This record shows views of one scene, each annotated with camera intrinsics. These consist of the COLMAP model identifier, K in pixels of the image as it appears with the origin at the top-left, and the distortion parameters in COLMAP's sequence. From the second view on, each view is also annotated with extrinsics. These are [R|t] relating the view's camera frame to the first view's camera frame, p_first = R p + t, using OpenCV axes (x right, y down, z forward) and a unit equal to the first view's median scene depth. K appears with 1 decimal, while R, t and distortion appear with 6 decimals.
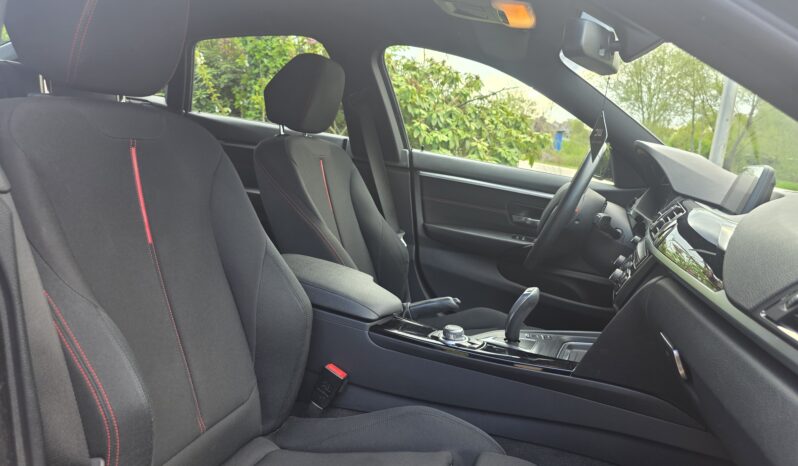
lens RADIAL K [[525.3, 0, 415.0], [0, 525.3, 237.6], [0, 0, 1]] dist [0.038967, -0.051552]
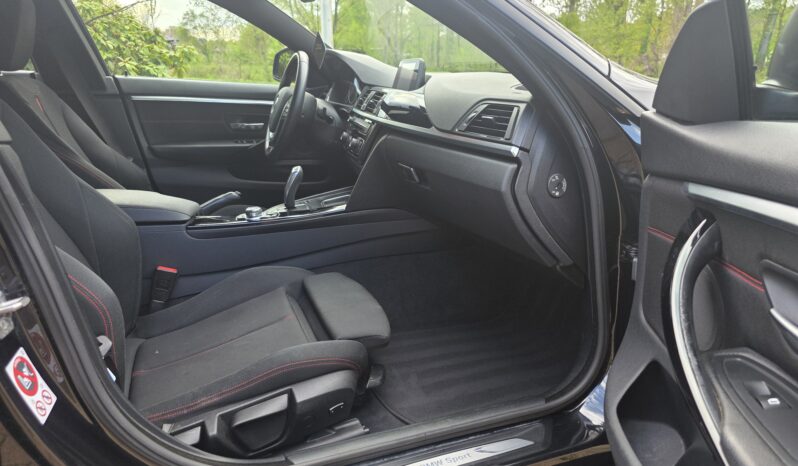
lens RADIAL K [[528.4, 0, 394.1], [0, 528.4, 229.6], [0, 0, 1]] dist [0.054536, -0.049702]
pose [[0.786708, -0.280264, 0.550039, -0.245070], [0.196365, 0.958335, 0.207448, 0.009318], [-0.585262, -0.055193, 0.808964, -0.182662]]
